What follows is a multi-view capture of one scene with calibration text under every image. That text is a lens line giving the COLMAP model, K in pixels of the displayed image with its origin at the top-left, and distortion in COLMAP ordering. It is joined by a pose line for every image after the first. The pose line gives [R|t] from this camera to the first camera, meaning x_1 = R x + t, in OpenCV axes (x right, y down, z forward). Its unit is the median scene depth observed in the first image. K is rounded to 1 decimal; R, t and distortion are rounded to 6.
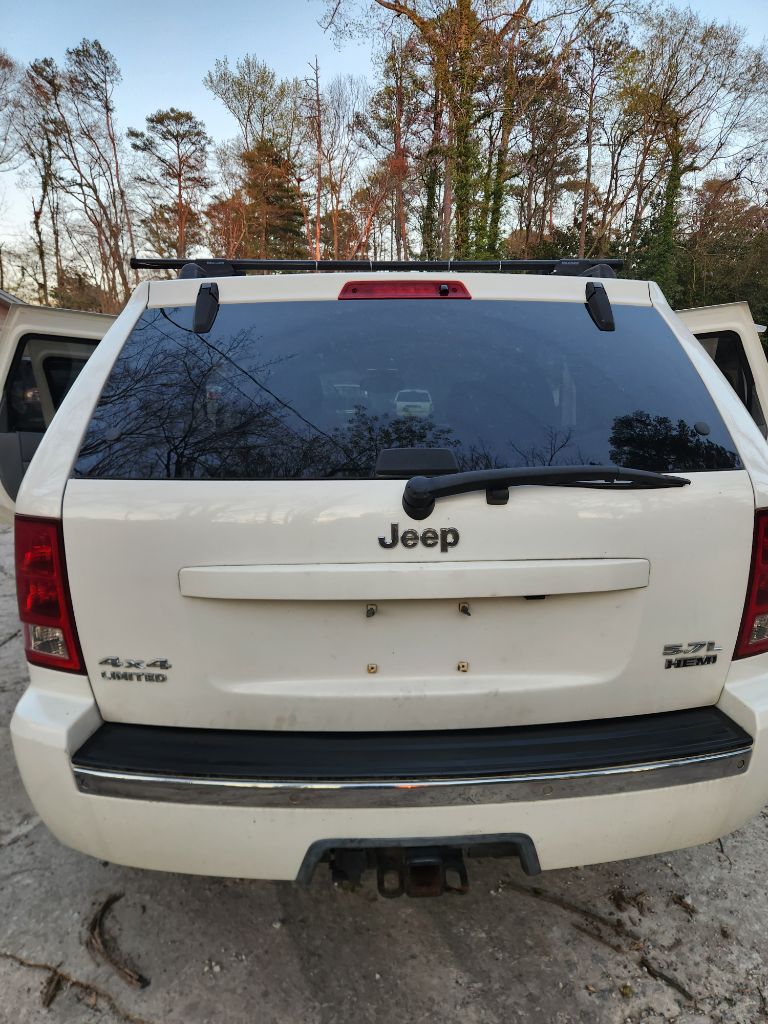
lens RADIAL K [[698.2, 0, 378.6], [0, 698.2, 508.2], [0, 0, 1]] dist [0.053543, -0.037861]
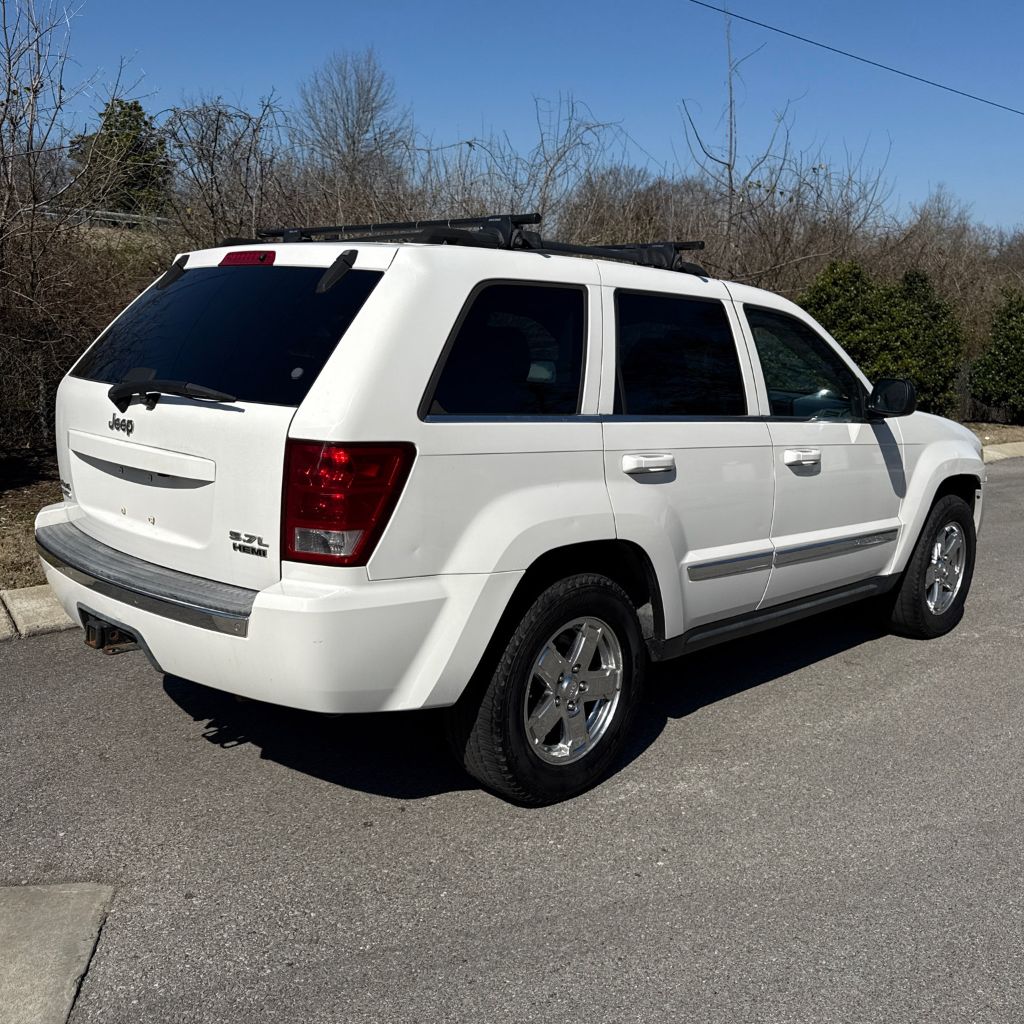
lens RADIAL K [[1055.5, 0, 498.2], [0, 1055.5, 510.3], [0, 0, 1]] dist [0.134998, -0.259003]
pose [[0.665649, 0.160442, -0.728814, 2.237433], [-0.165208, 0.984065, 0.065743, -0.060479], [0.727748, 0.076644, 0.681548, -0.004533]]
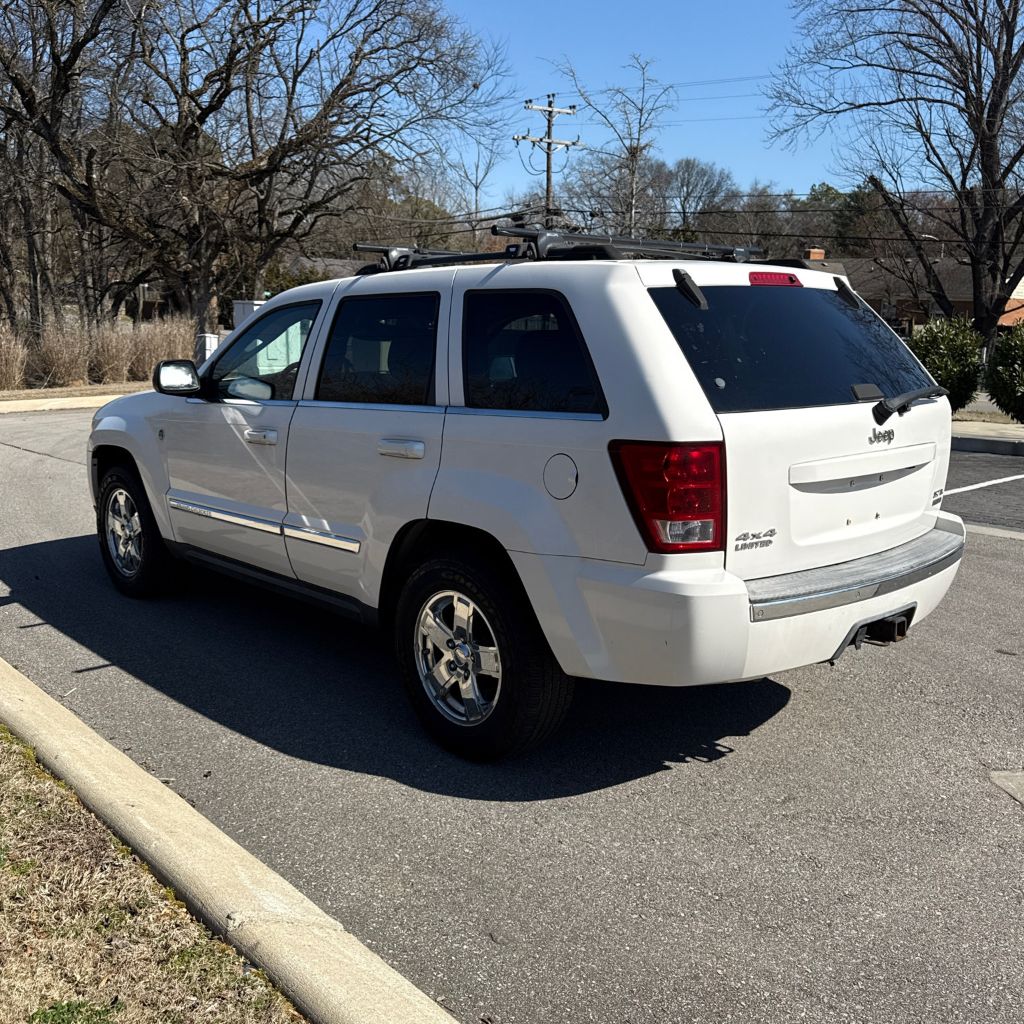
lens RADIAL K [[1055.5, 0, 498.2], [0, 1055.5, 510.3], [0, 0, 1]] dist [0.134998, -0.259003]
pose [[0.765427, -0.103897, 0.635081, -2.186433], [0.099218, 0.994134, 0.043054, 0.016443], [-0.635829, 0.030057, 0.771245, -0.391852]]
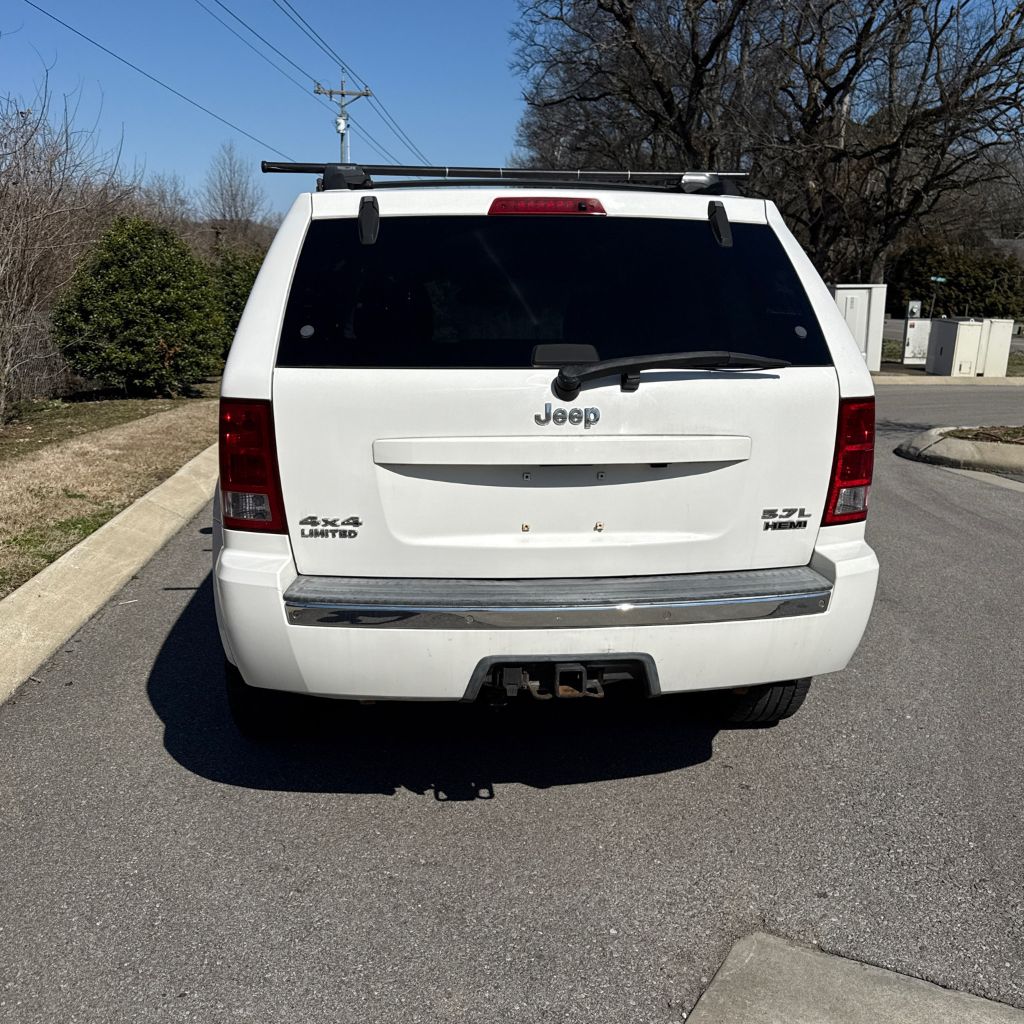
lens RADIAL K [[1038.4, 0, 505.9], [0, 1038.4, 522.6], [0, 0, 1]] dist [0.143950, -0.205153]
pose [[0.998405, 0.002263, 0.056404, -0.146221], [-0.004083, 0.999474, 0.032162, 0.162407], [-0.056302, -0.032341, 0.997890, -0.806746]]
